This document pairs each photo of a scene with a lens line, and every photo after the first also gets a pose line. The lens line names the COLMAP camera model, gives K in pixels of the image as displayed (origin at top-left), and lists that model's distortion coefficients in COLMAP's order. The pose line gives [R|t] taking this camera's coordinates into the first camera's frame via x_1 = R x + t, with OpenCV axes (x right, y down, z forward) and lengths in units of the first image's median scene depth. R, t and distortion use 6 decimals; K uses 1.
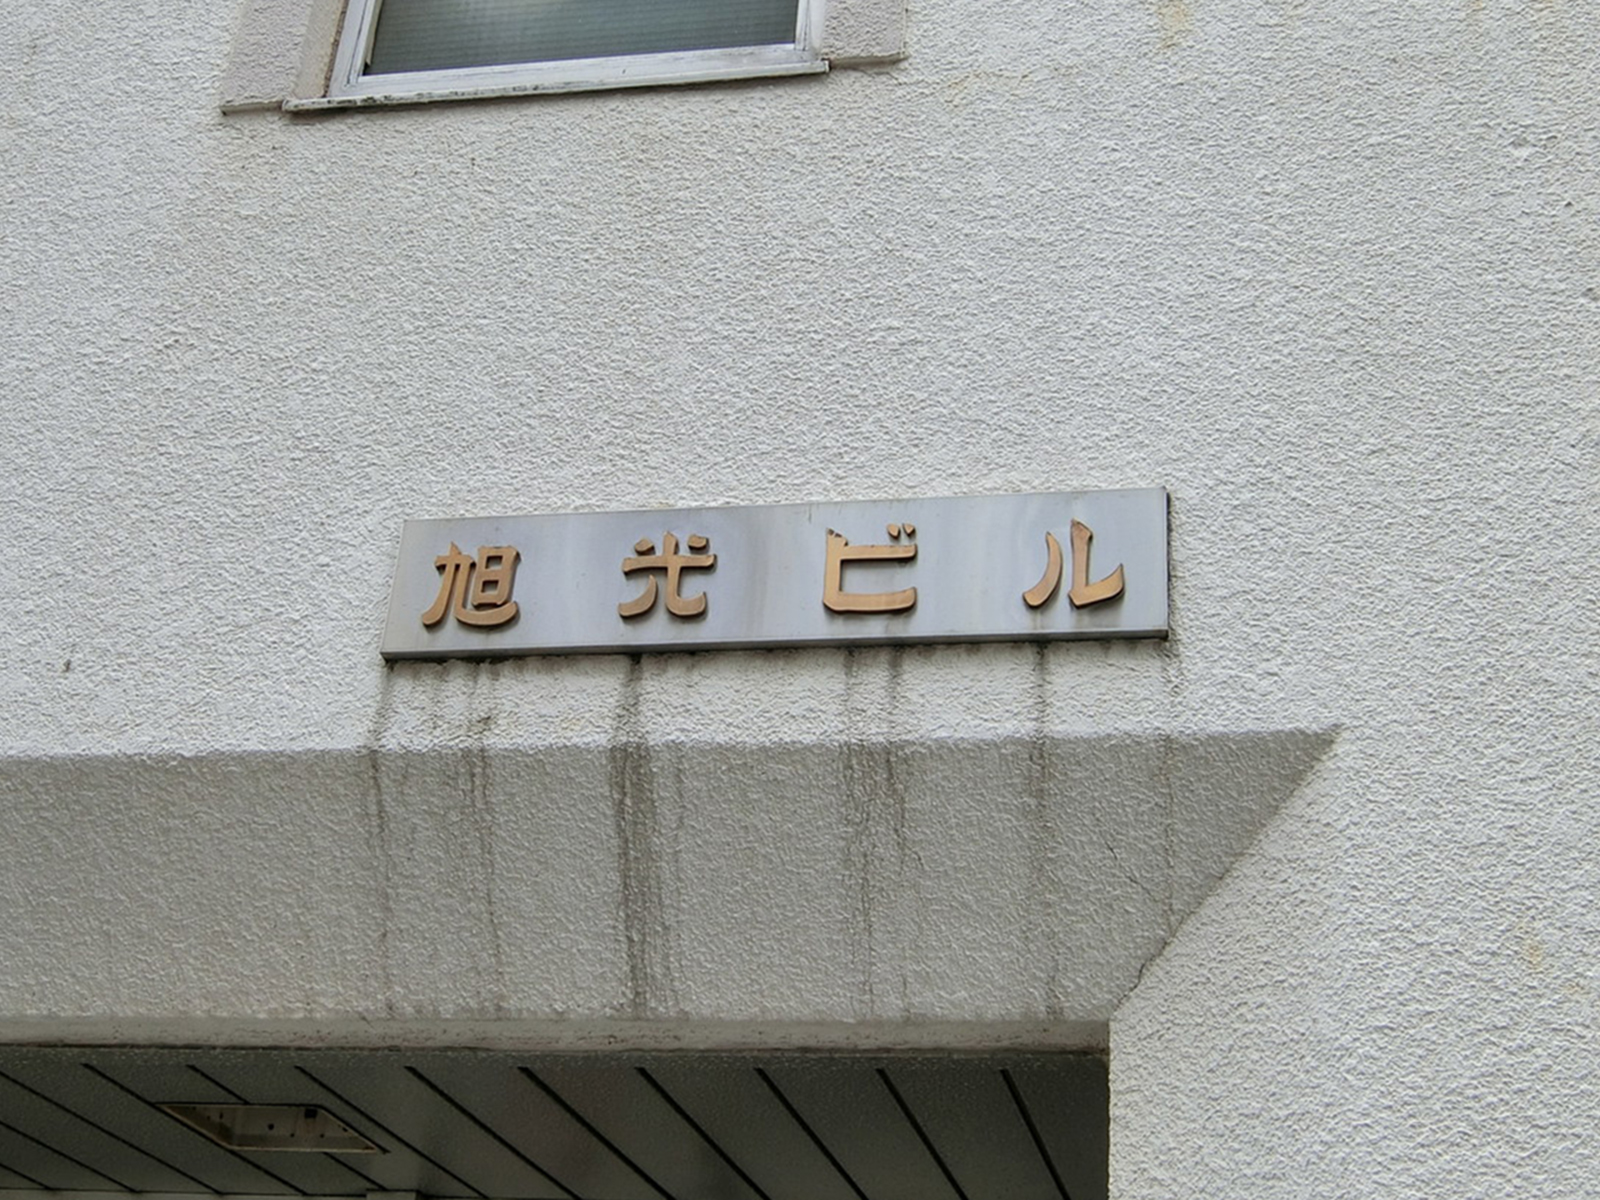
lens RADIAL K [[2257.9, 0, 801.7], [0, 2257.9, 551.5], [0, 0, 1]] dist [-0.011001, -0.006099]
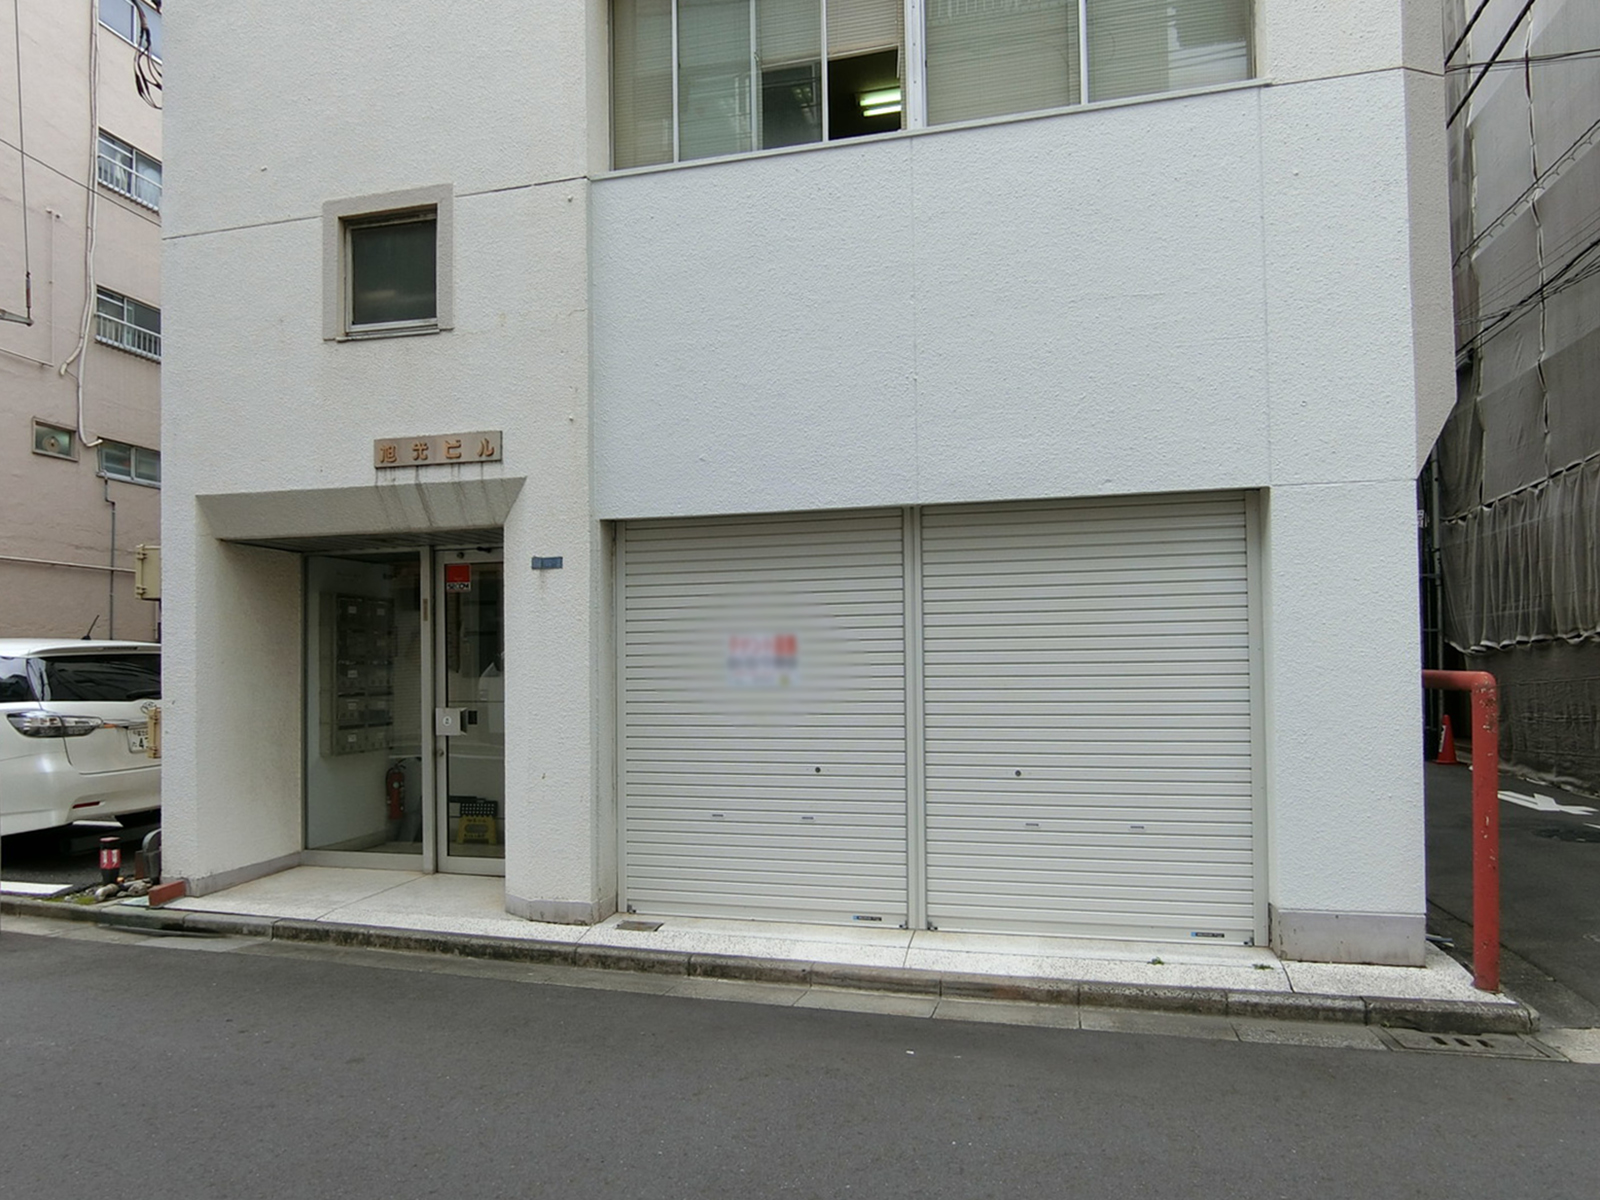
lens RADIAL K [[1108.2, 0, 801.1], [0, 1108.2, 658.2], [0, 0, 1]] dist [0.000425, 0.001528]
pose [[0.995175, -0.076495, -0.061443, 1.019706], [0.096457, 0.877423, 0.469920, -0.744724], [0.017965, -0.473580, 0.880568, -1.649484]]
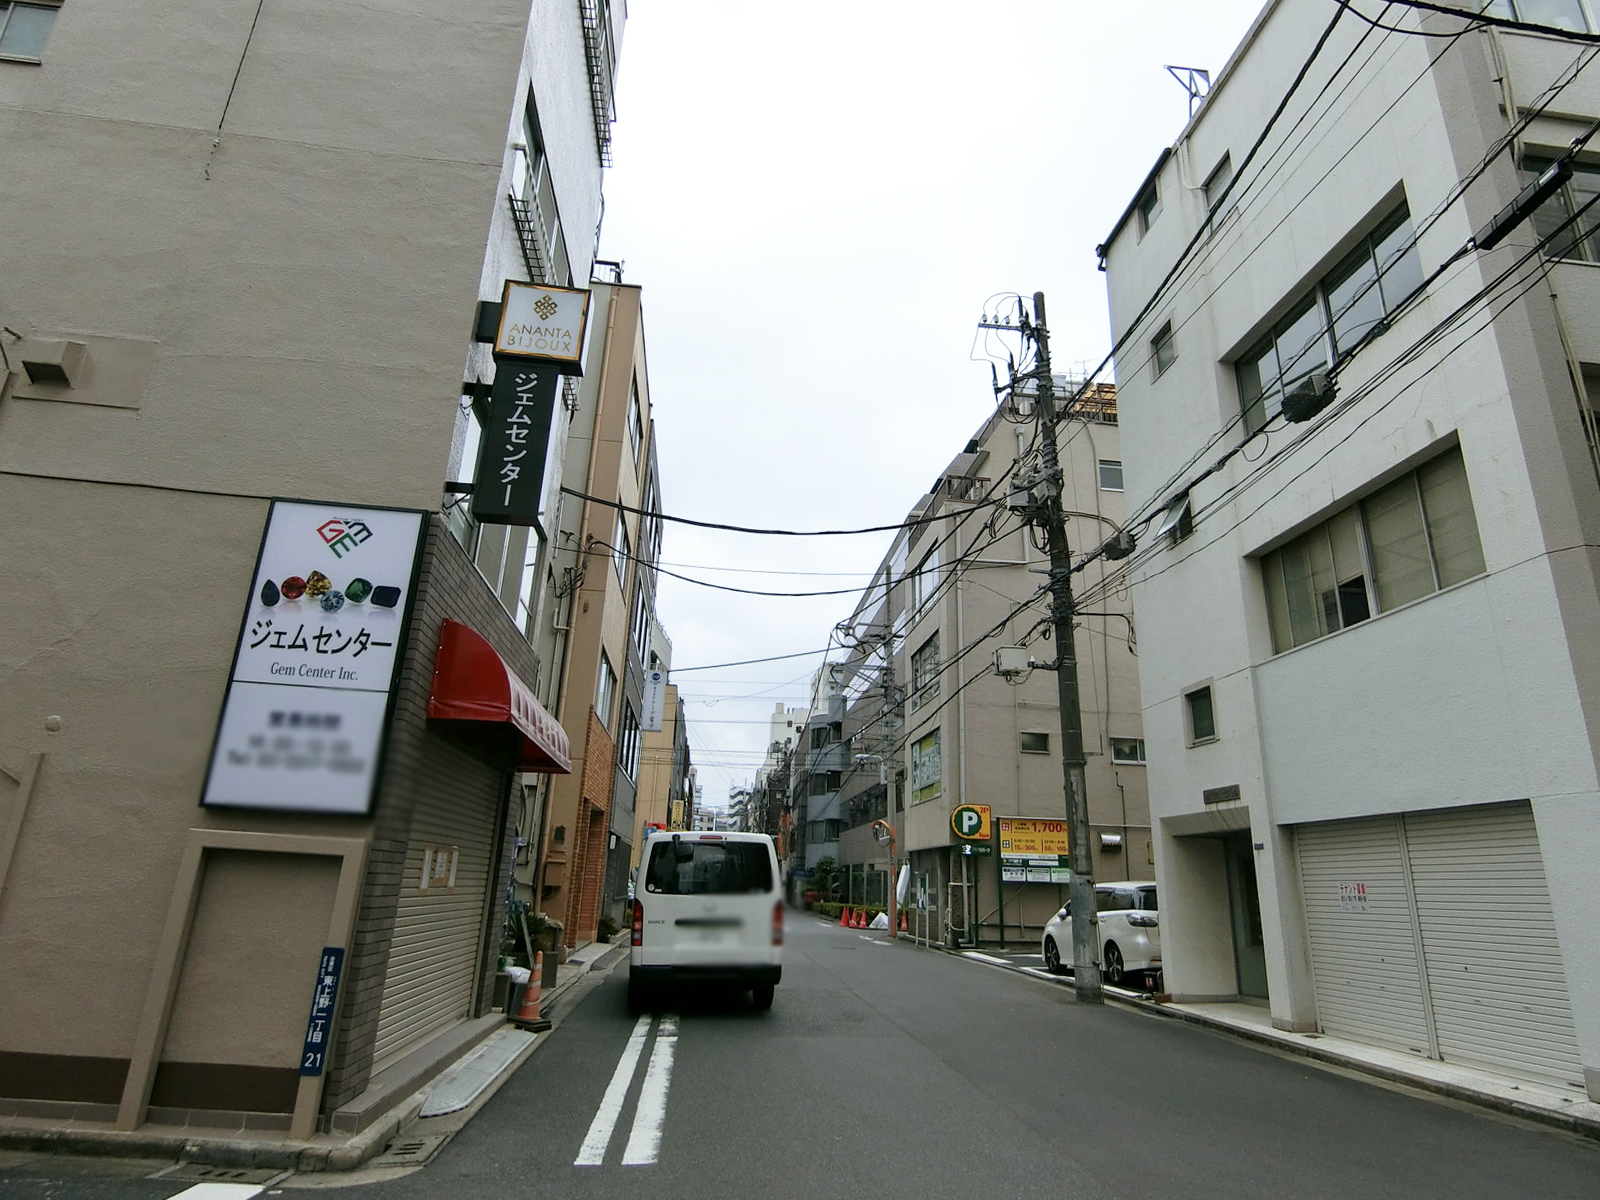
lens RADIAL K [[968.2, 0, 800.0], [0, 968.2, 600.0], [0, 0, 1]] dist [0.029785, 0.000403]
pose [[0.329737, -0.330517, -0.884326, 4.359940], [0.454255, 0.876697, -0.158289, -1.140518], [0.827603, -0.349516, 0.439218, -2.921627]]
